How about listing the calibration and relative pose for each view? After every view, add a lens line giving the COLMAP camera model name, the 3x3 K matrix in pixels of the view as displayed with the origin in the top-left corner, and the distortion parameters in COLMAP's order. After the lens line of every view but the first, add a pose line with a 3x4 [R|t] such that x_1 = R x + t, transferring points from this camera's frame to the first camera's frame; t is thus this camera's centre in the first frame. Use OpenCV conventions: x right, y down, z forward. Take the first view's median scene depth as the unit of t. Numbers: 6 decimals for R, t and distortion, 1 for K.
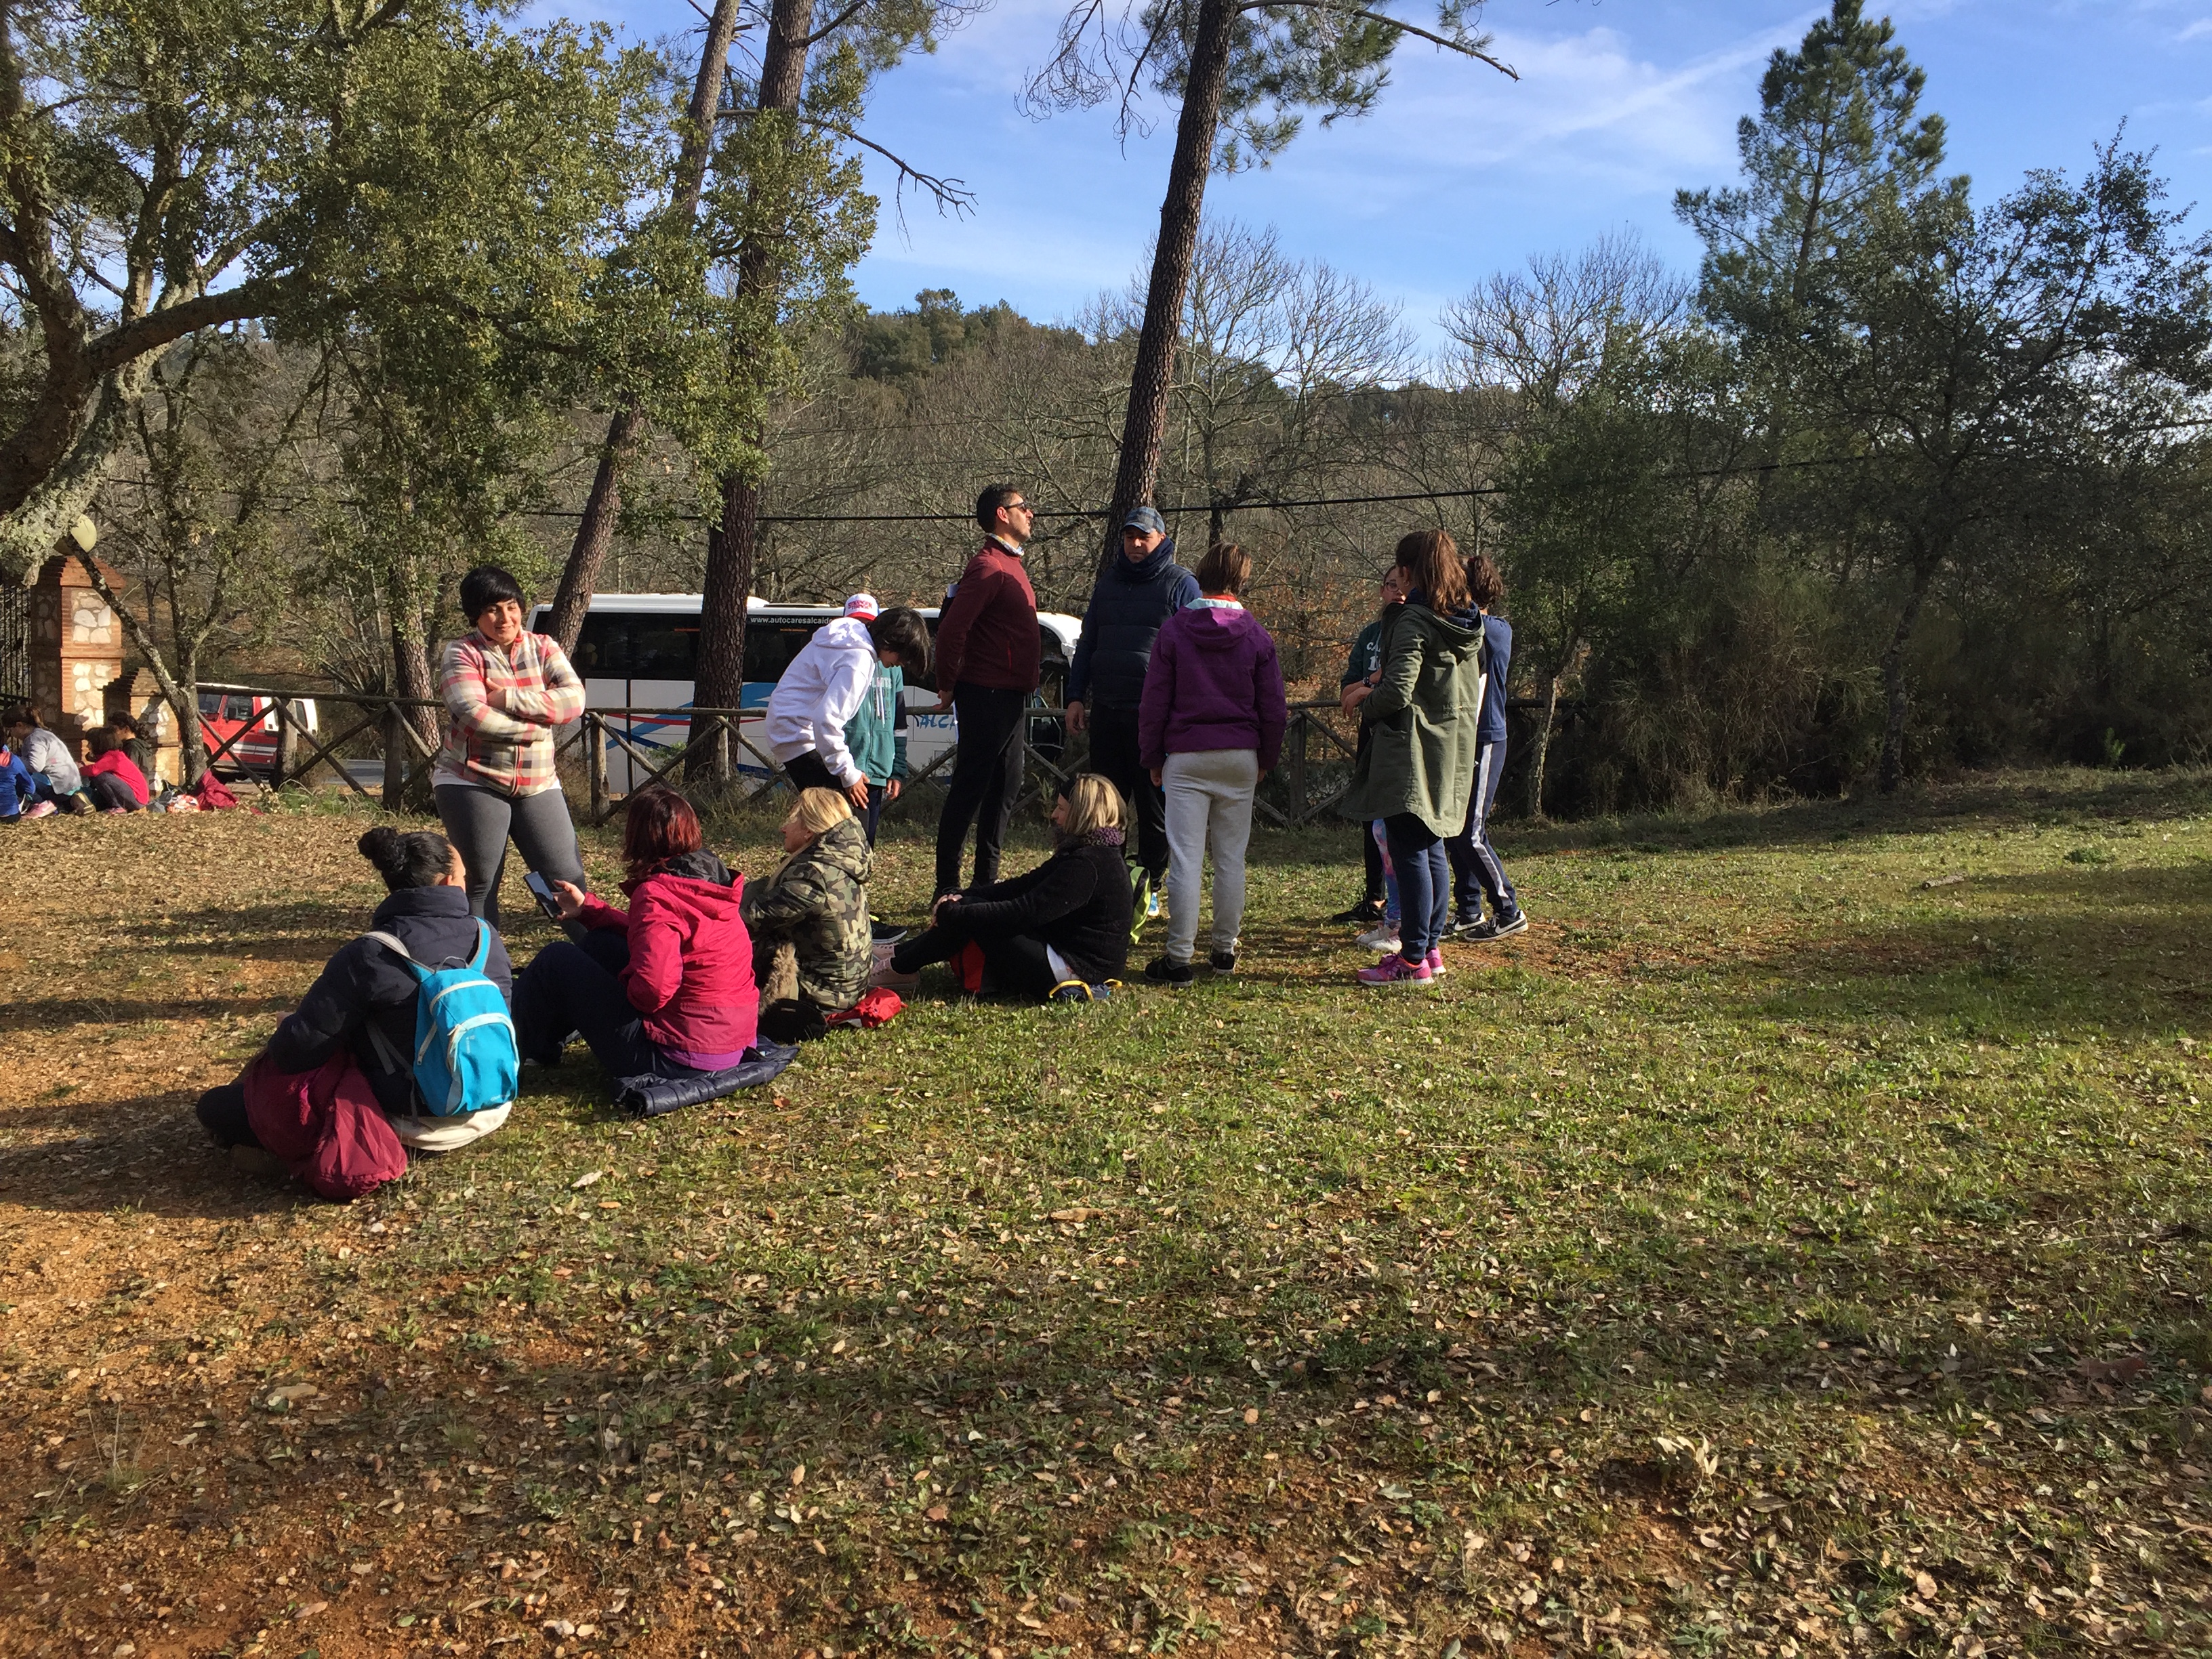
lens RADIAL K [[2011.5, 0, 1106.0], [0, 2011.5, 829.5], [0, 0, 1]] dist [0.097502, -0.110058]
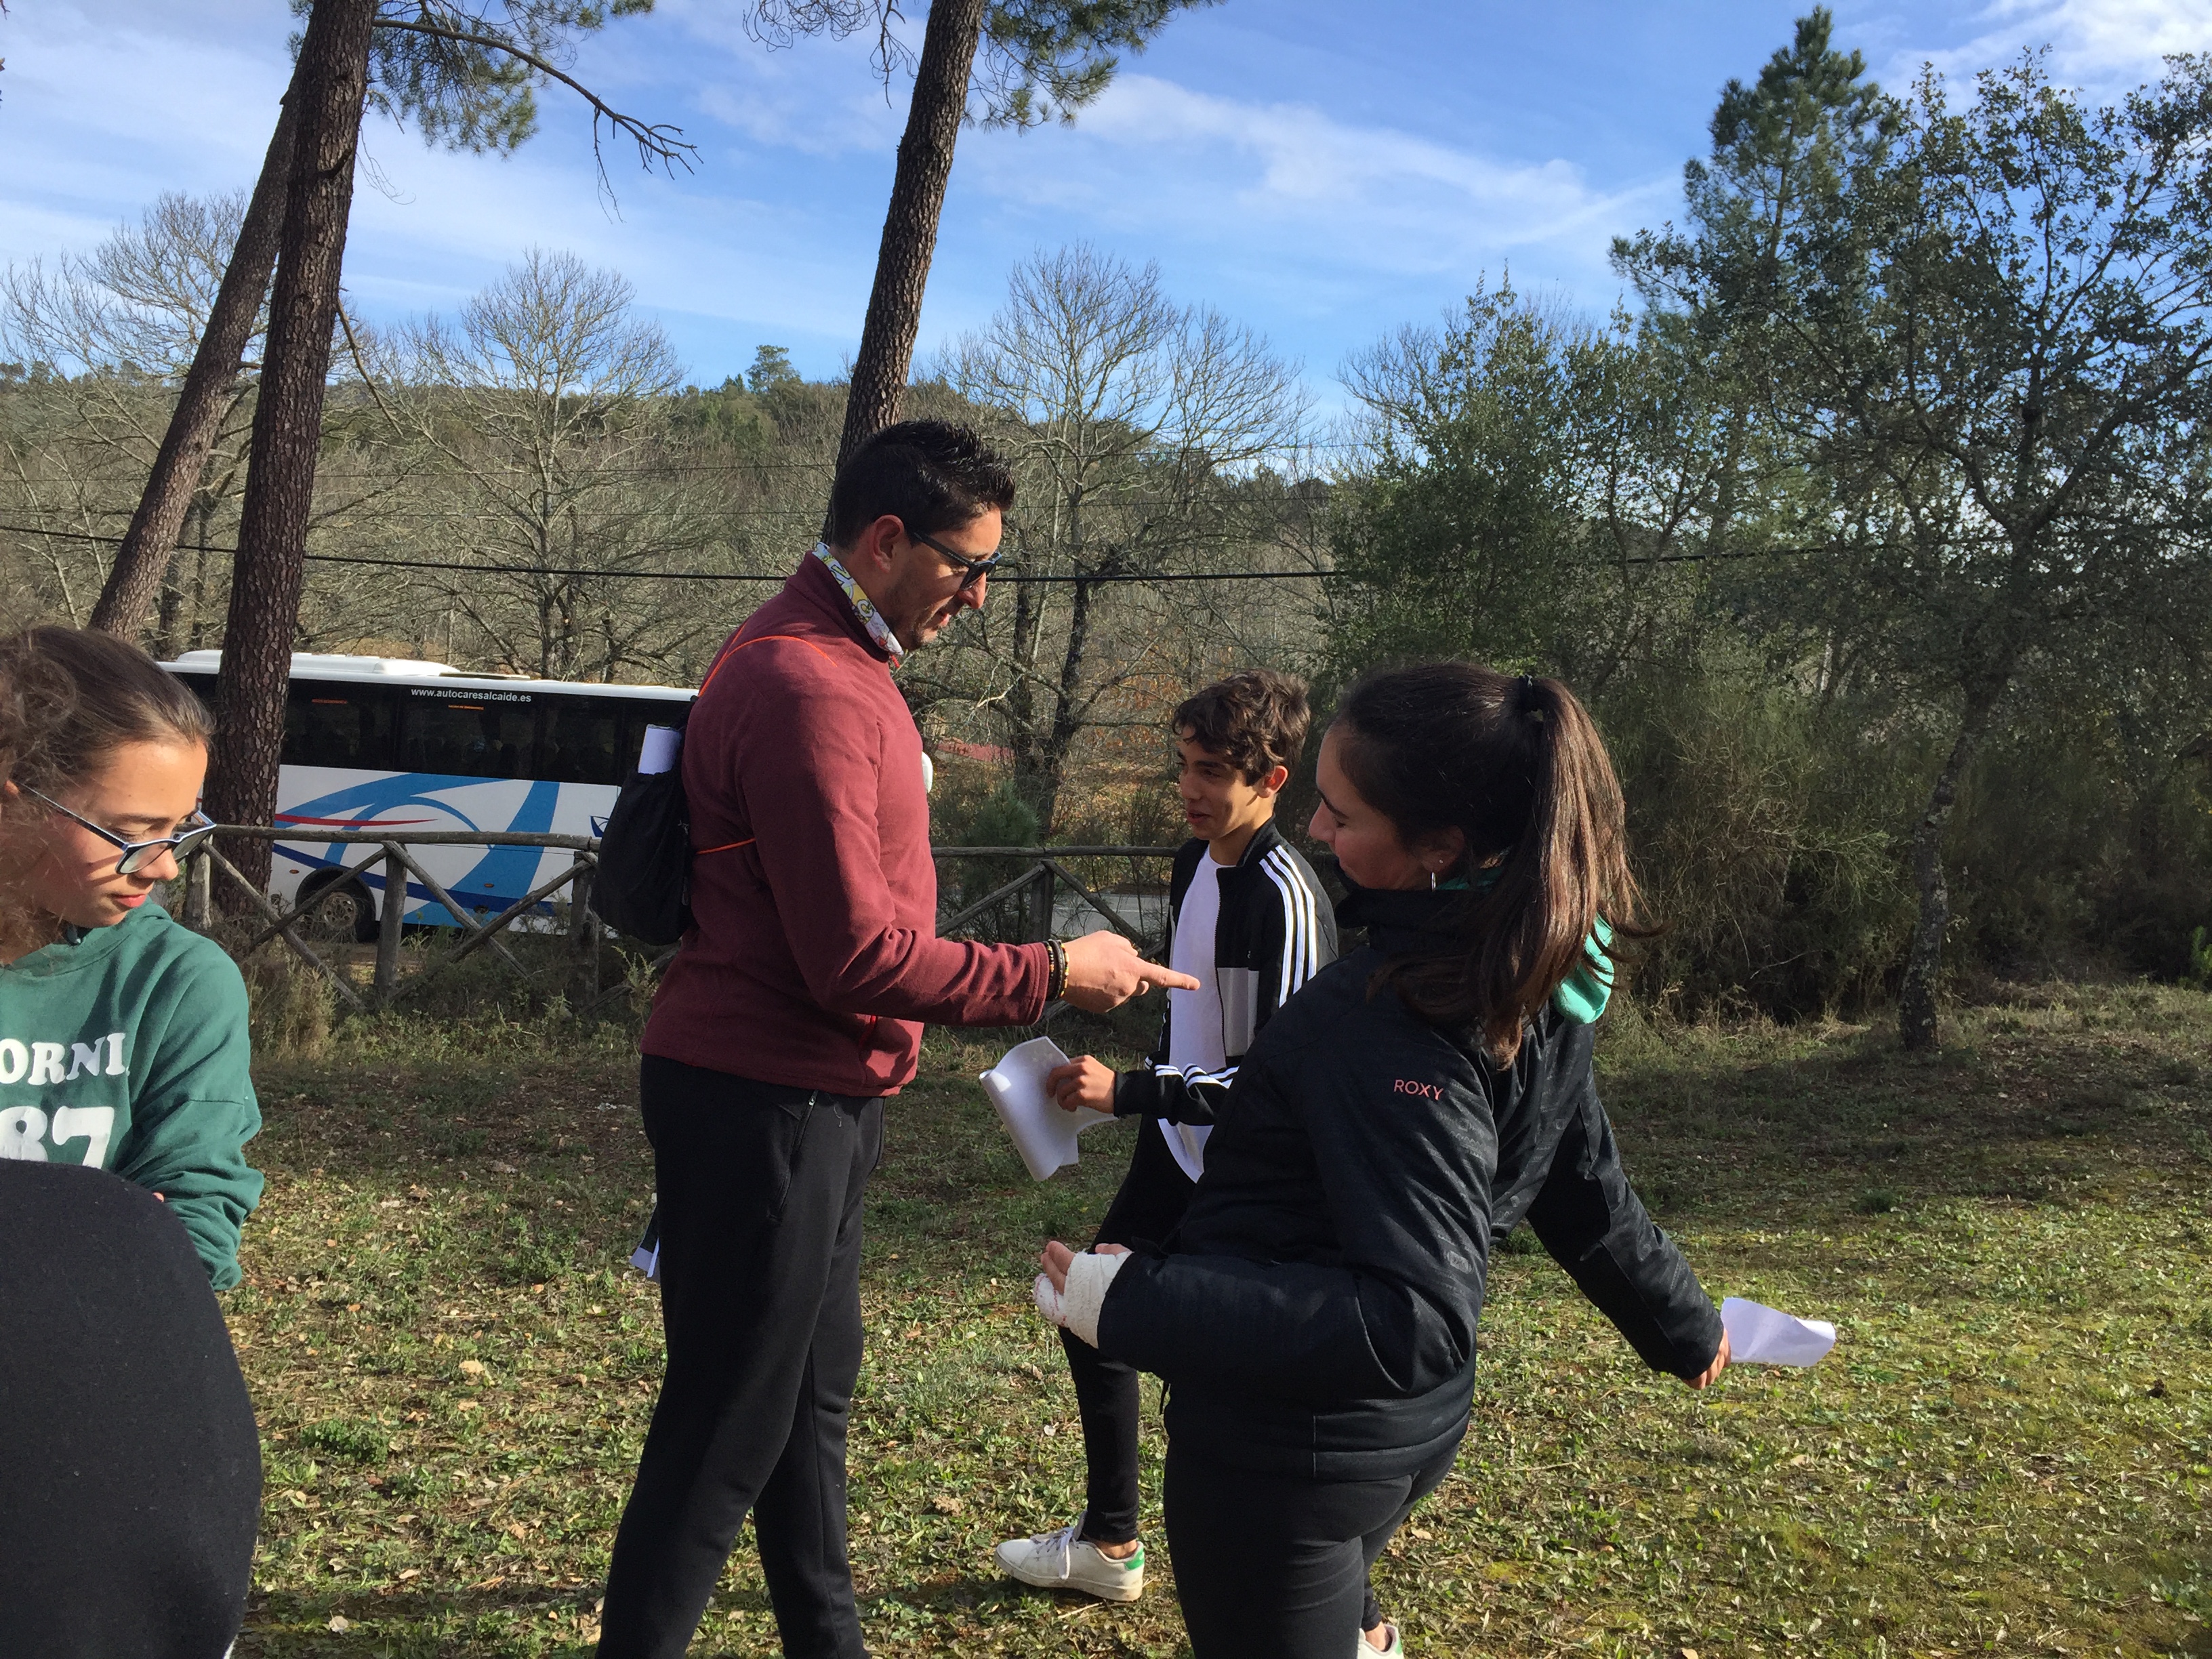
lens RADIAL K [[1967.8, 0, 1106.0], [0, 1967.8, 829.5], [0, 0, 1]] dist [0.068739, -0.089383]
pose [[0.998985, 0.036564, 0.026319, 0.053846], [-0.035538, 0.998627, -0.038474, -0.024098], [-0.027690, 0.037499, 0.998913, 0.181054]]
